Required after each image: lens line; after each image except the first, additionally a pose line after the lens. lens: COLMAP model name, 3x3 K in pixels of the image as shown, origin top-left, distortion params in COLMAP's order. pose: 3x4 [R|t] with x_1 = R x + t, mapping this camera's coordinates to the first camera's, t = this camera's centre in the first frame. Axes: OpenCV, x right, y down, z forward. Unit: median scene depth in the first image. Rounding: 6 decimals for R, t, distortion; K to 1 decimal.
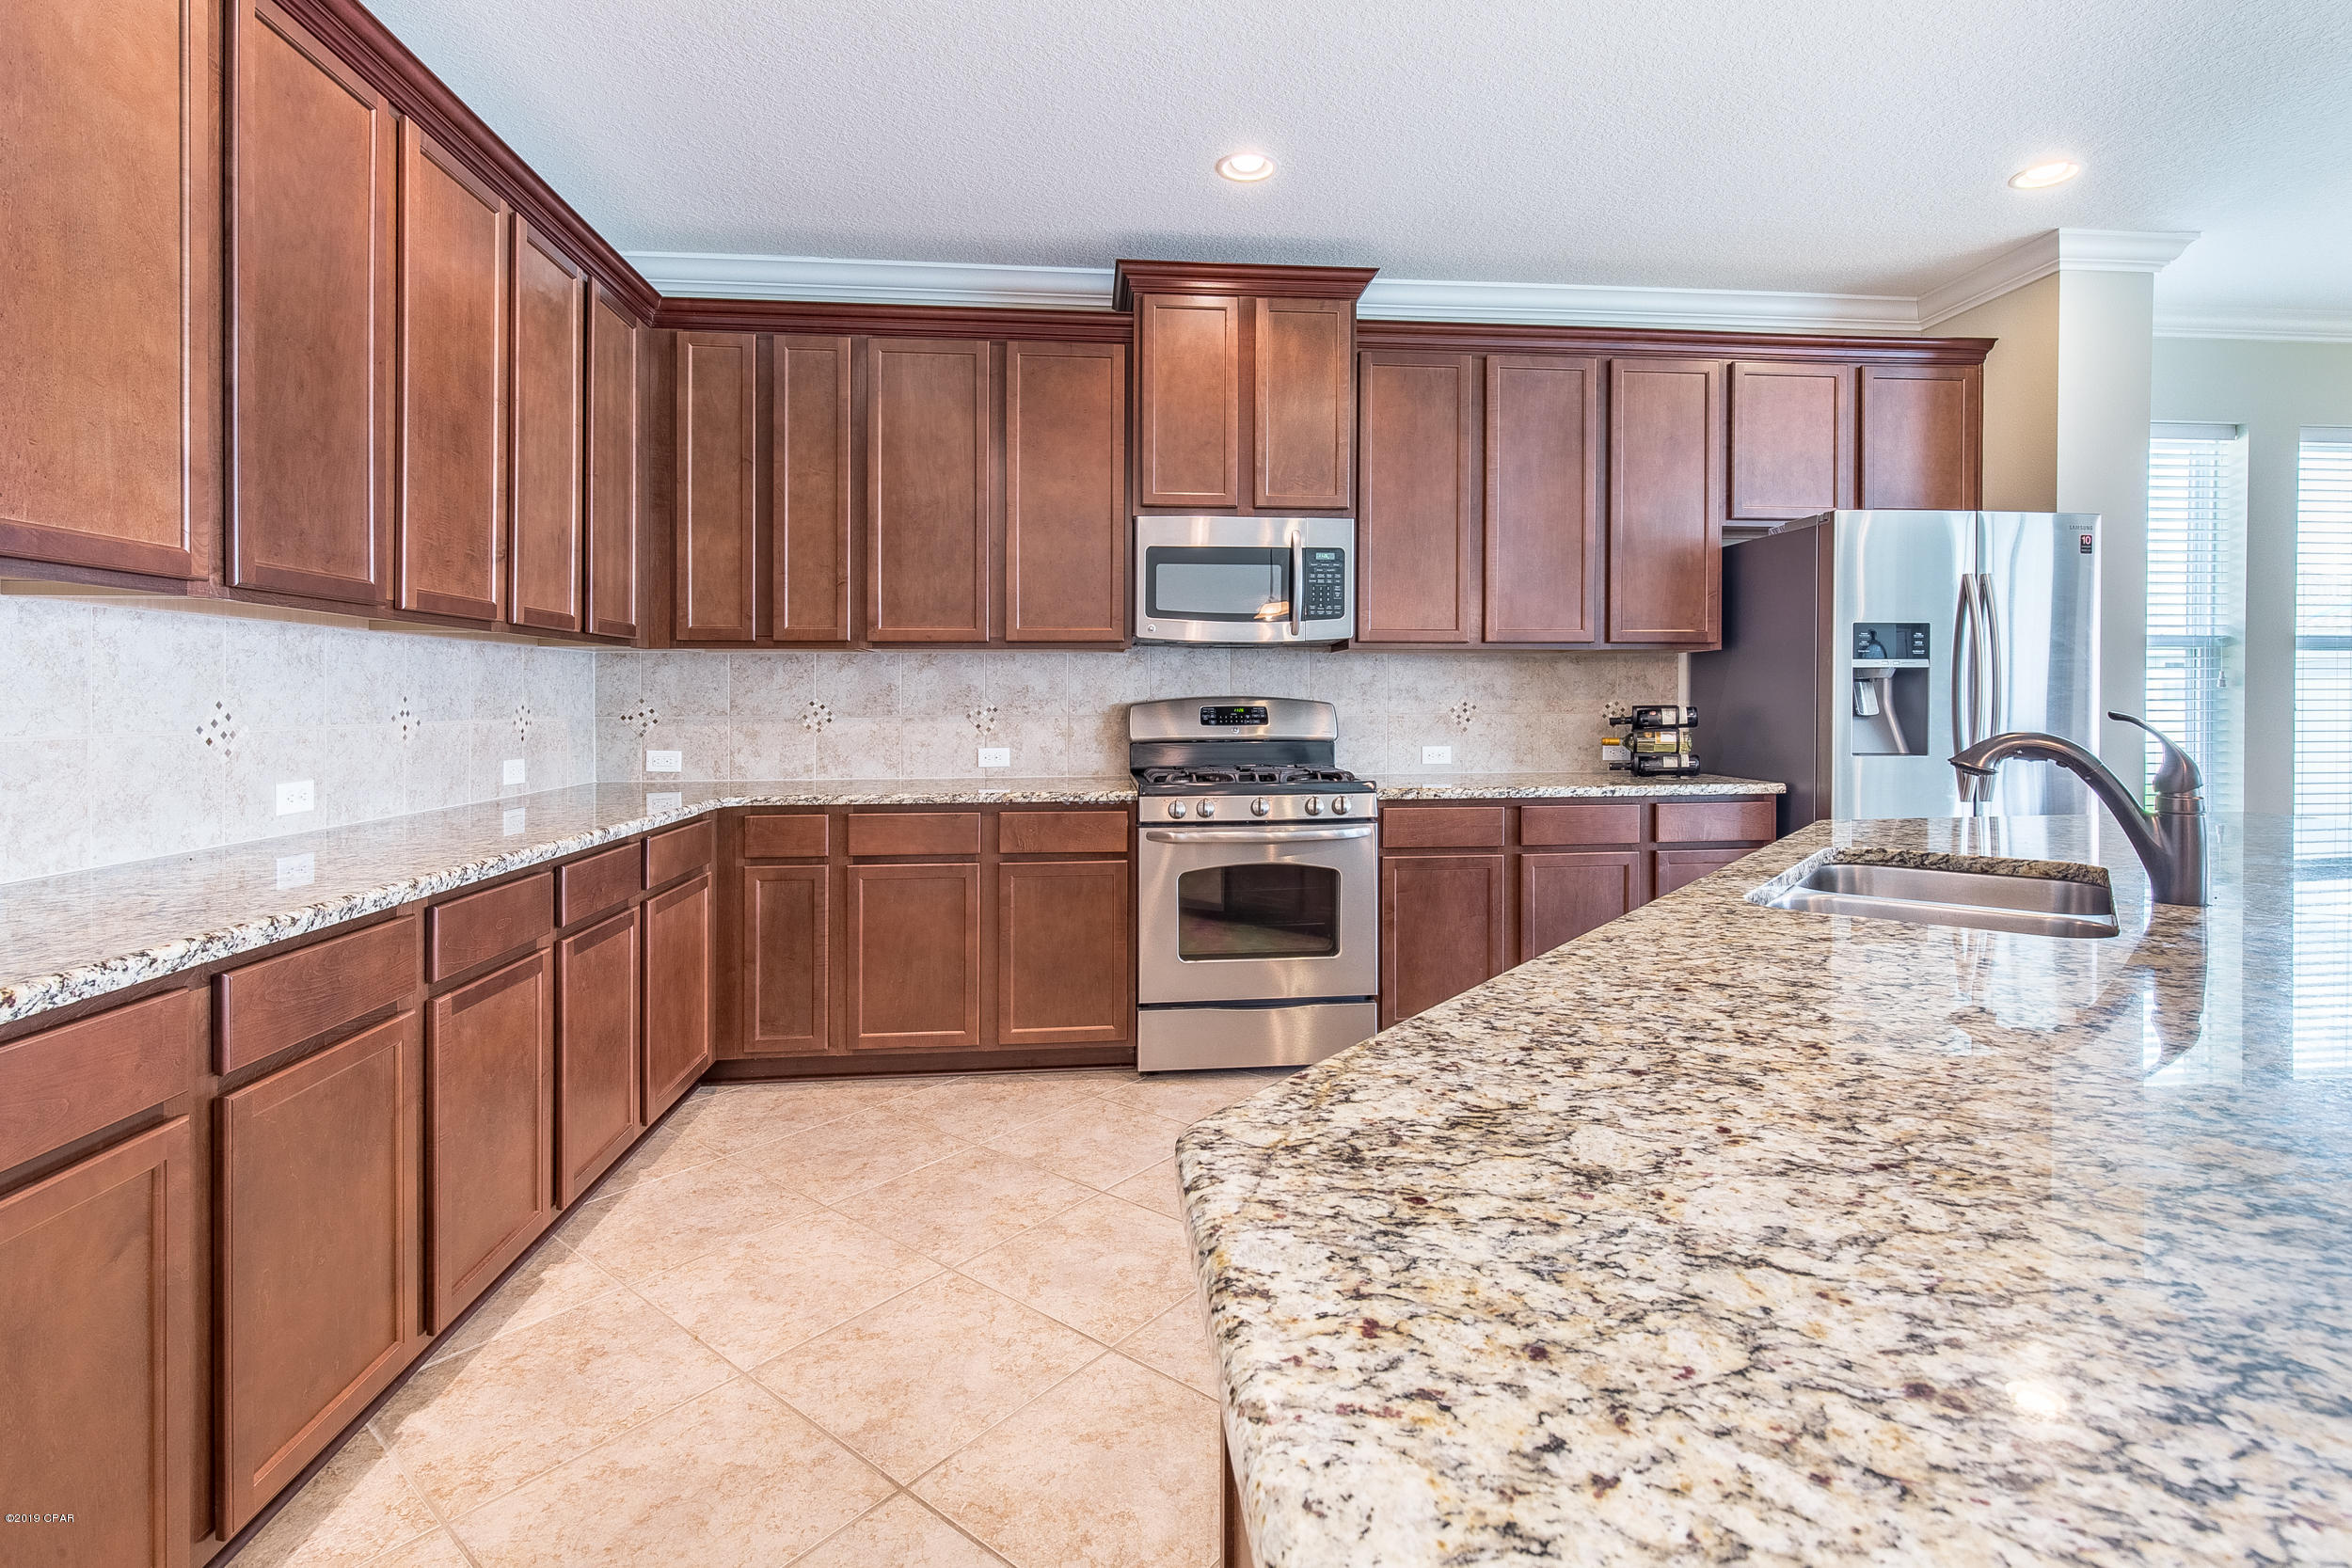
lens RADIAL K [[1087.7, 0, 1193.6], [0, 1087.7, 722.1], [0, 0, 1]] dist [0.003553, 0.000690]
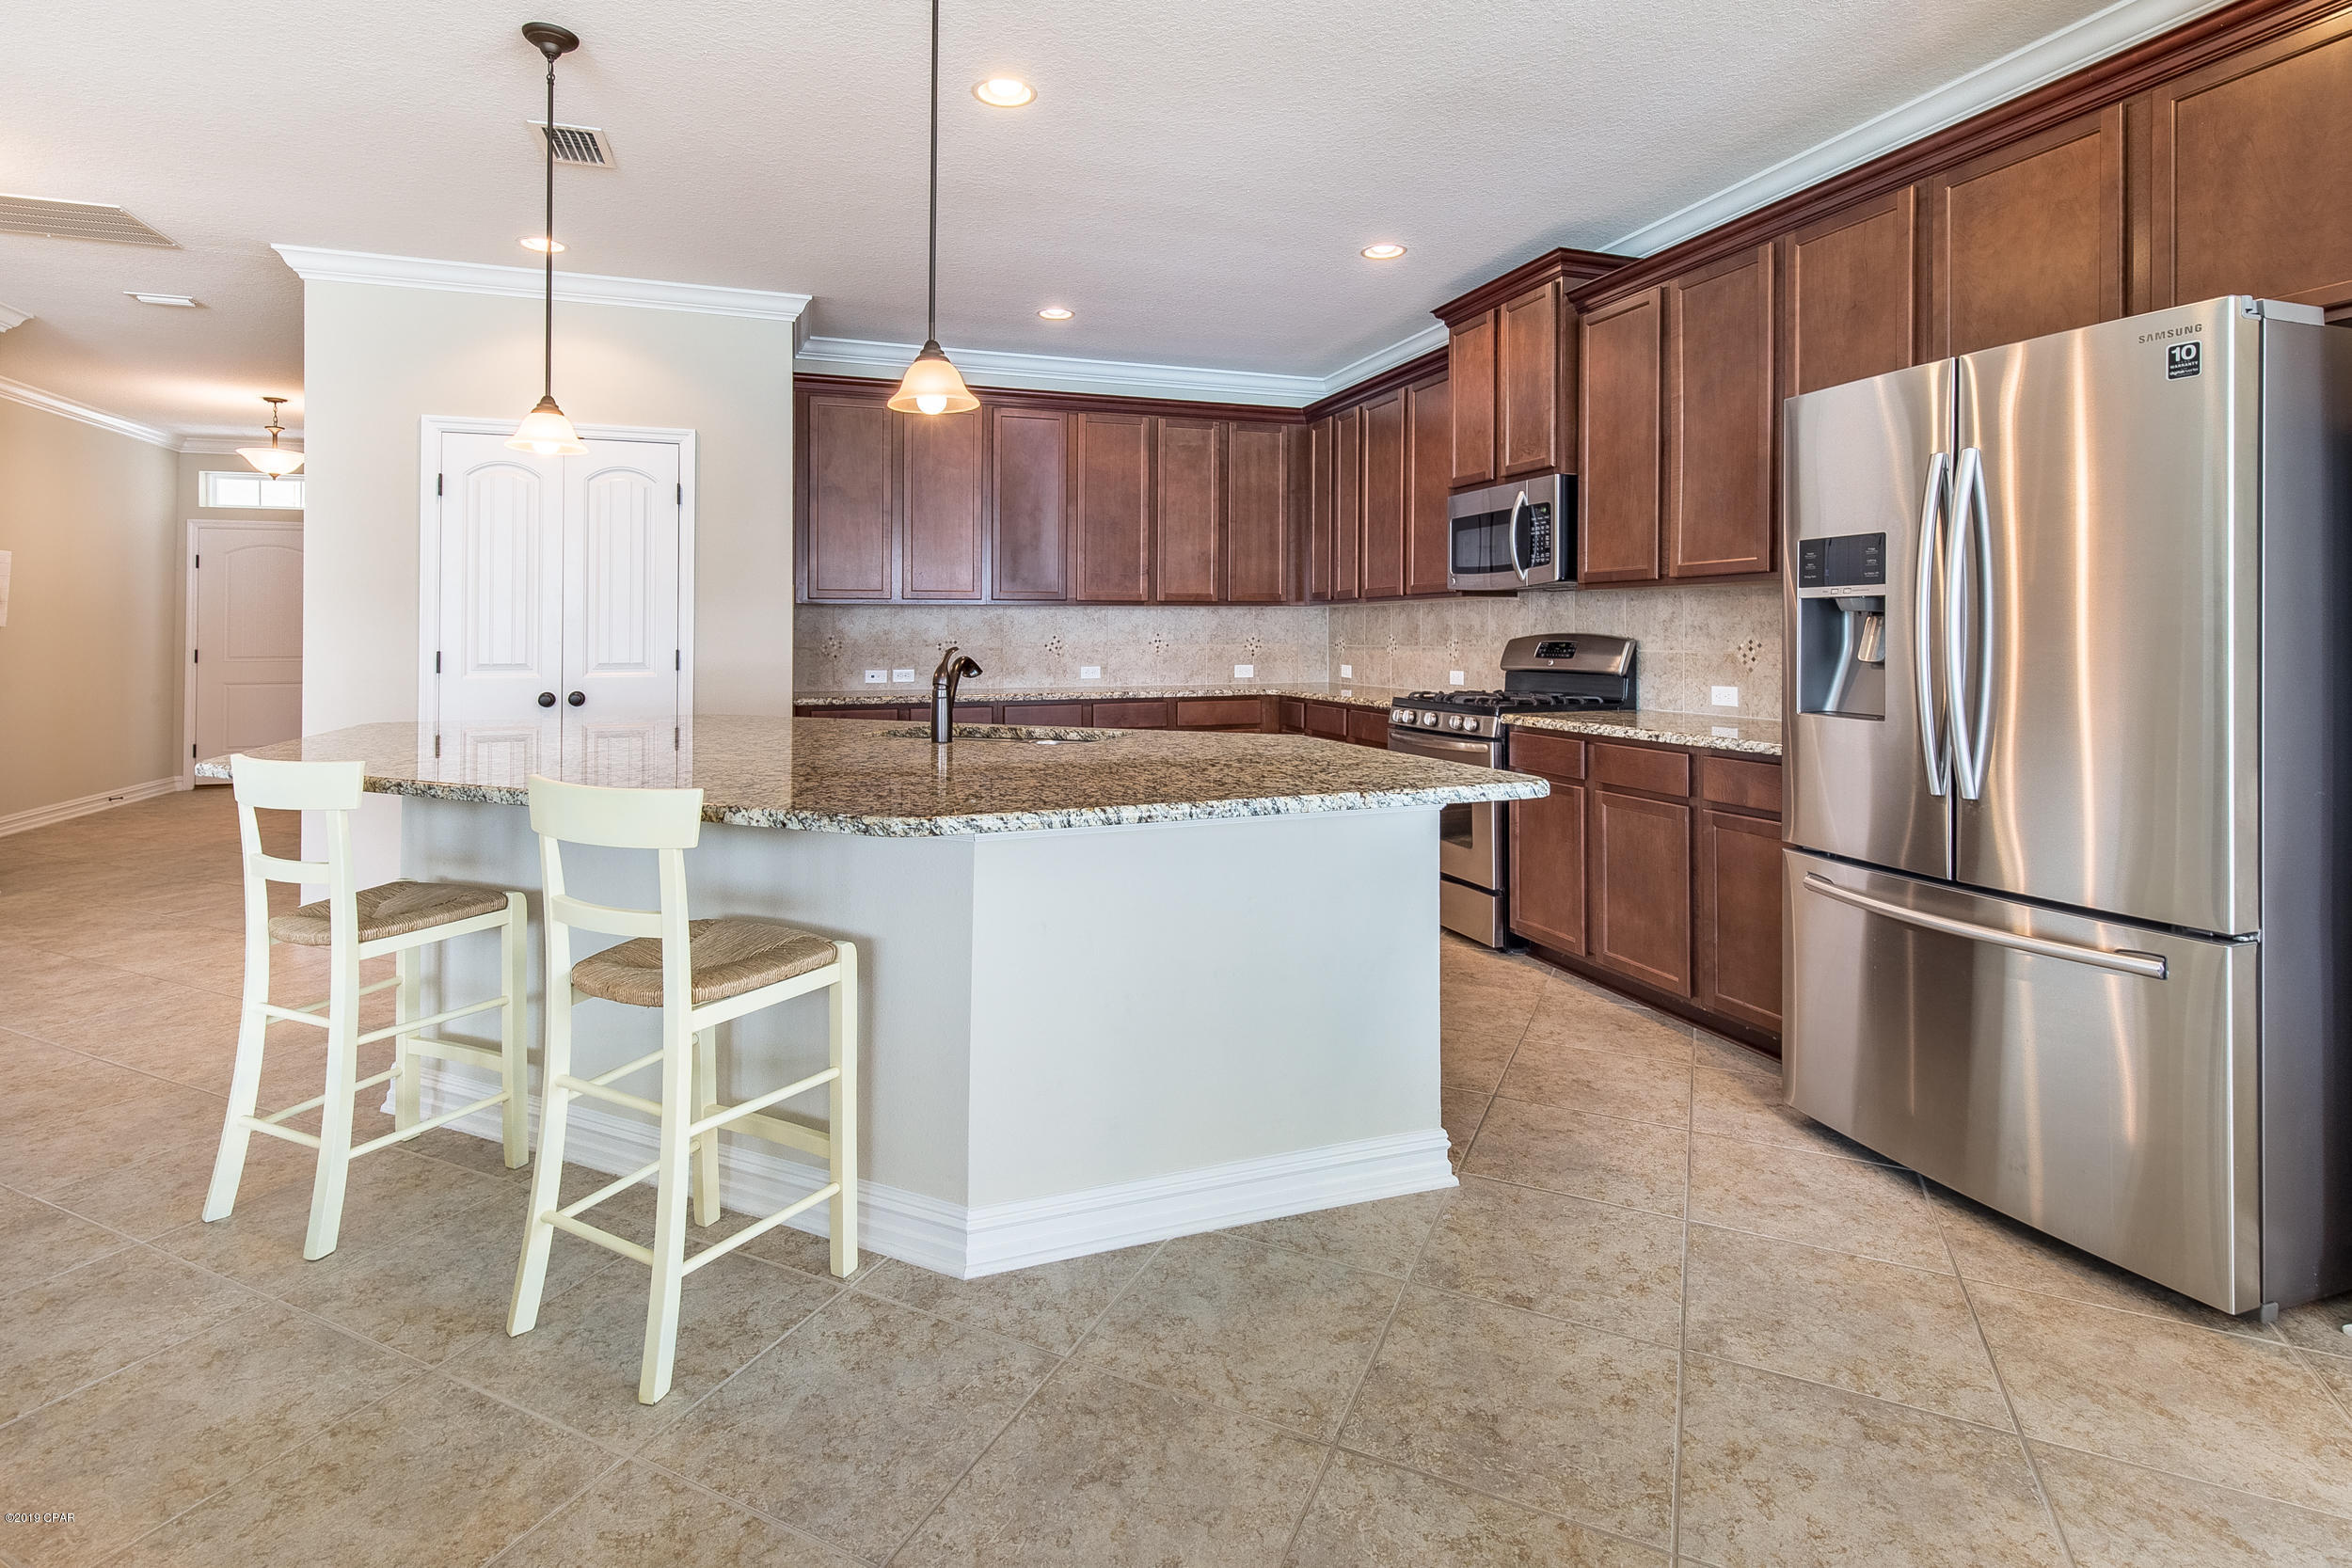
lens RADIAL K [[1112.7, 0, 1174.7], [0, 1112.7, 623.5], [0, 0, 1]] dist [0.000788, 0.000126]
pose [[0.232161, -0.006406, -0.972656, 1.158145], [-0.017749, 0.999784, -0.010821, -0.014923], [0.972515, 0.019776, 0.231997, 0.356531]]
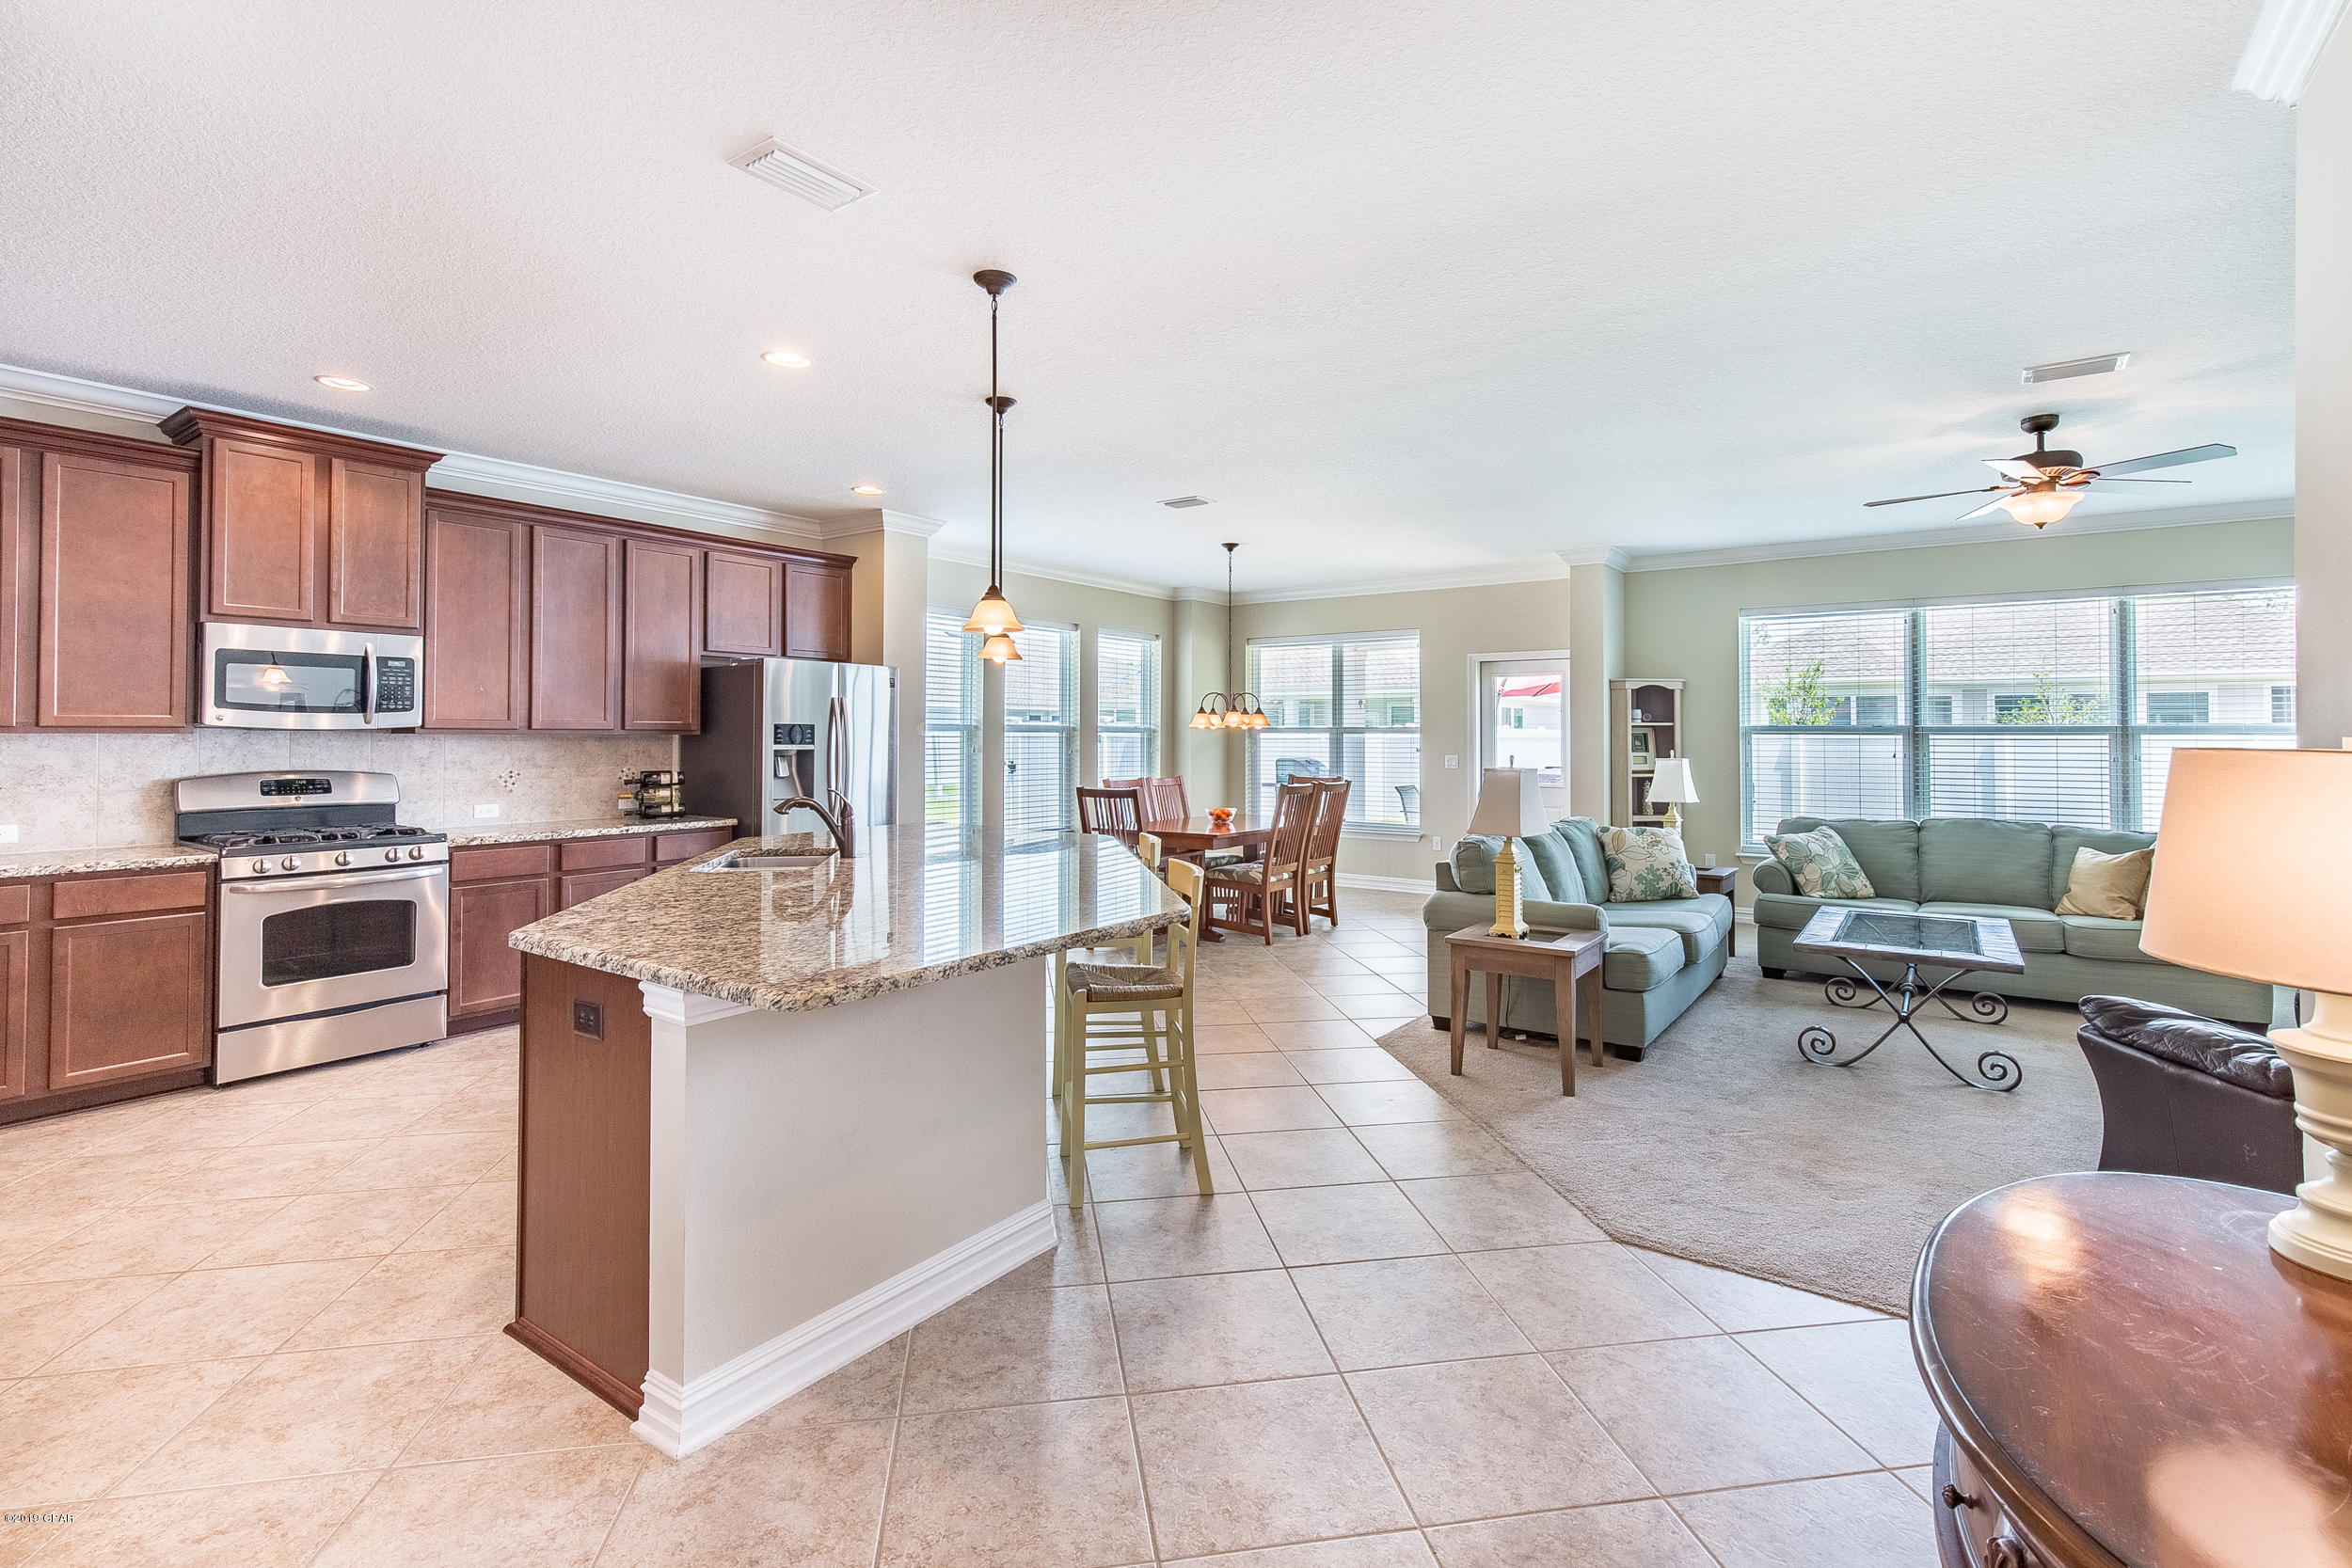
lens RADIAL K [[1087.7, 0, 1193.6], [0, 1087.7, 722.1], [0, 0, 1]] dist [0.003553, 0.000690]
pose [[0.656701, 0.013643, 0.754028, -0.236941], [0.010436, 0.999576, -0.027175, -0.036678], [-0.754079, 0.025715, 0.656280, -0.581719]]
